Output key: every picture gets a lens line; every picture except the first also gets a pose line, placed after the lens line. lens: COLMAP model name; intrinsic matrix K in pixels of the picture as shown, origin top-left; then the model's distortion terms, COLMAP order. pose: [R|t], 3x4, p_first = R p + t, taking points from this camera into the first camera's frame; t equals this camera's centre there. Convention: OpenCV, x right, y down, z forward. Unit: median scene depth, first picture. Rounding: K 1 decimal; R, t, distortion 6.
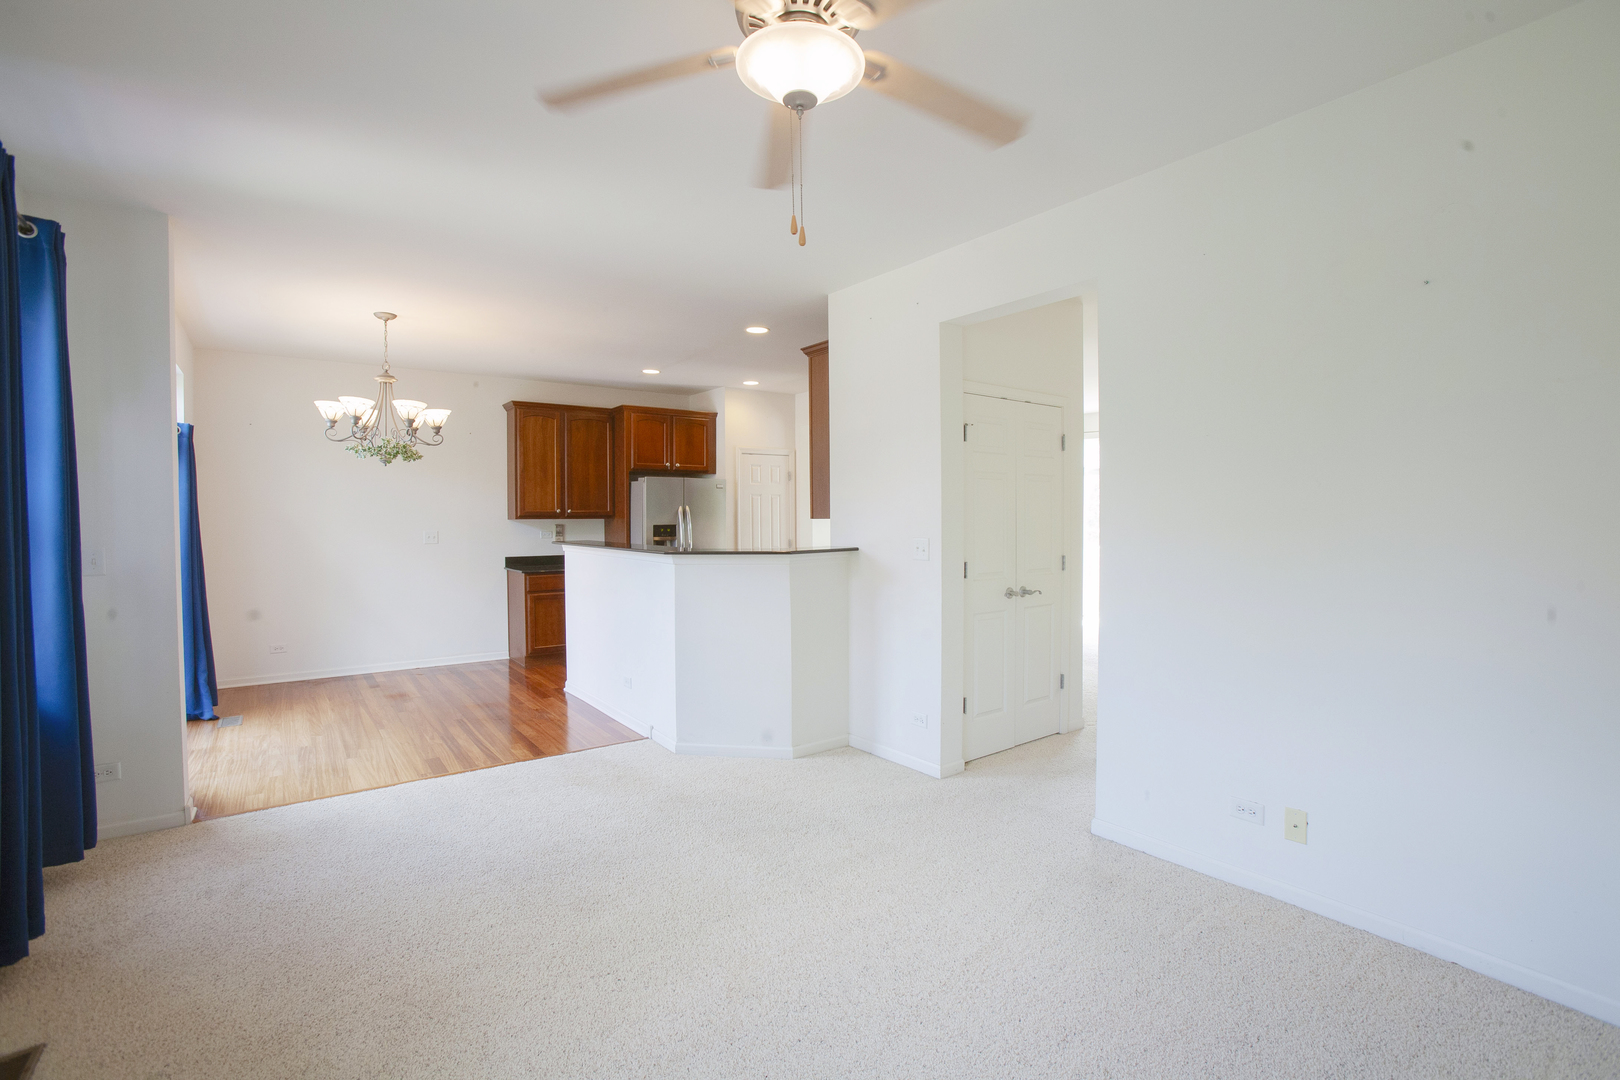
lens RADIAL K [[742.8, 0, 804.2], [0, 742.8, 535.5], [0, 0, 1]] dist [-0.067420, 0.028351]
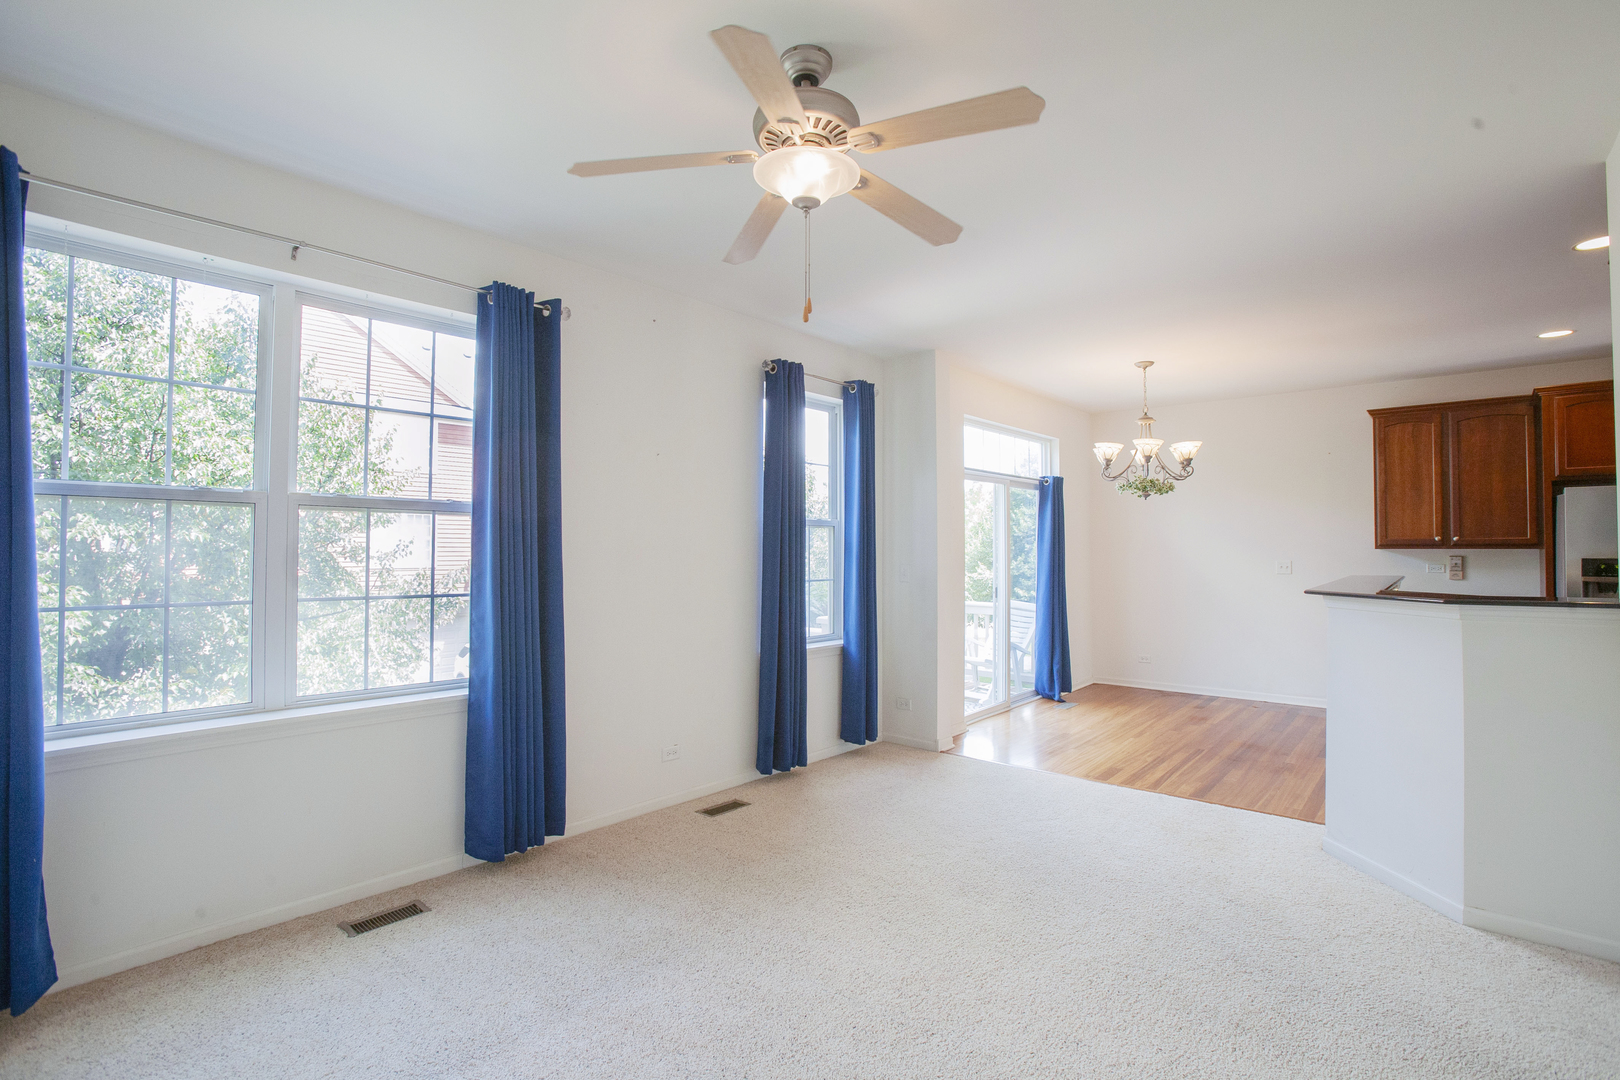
lens RADIAL K [[742.8, 0, 804.2], [0, 742.8, 535.5], [0, 0, 1]] dist [-0.067420, 0.028351]
pose [[0.226781, -0.013828, -0.973848, 0.377866], [-0.024444, 0.999503, -0.019885, -0.006499], [0.973639, 0.028314, 0.226330, 0.241466]]
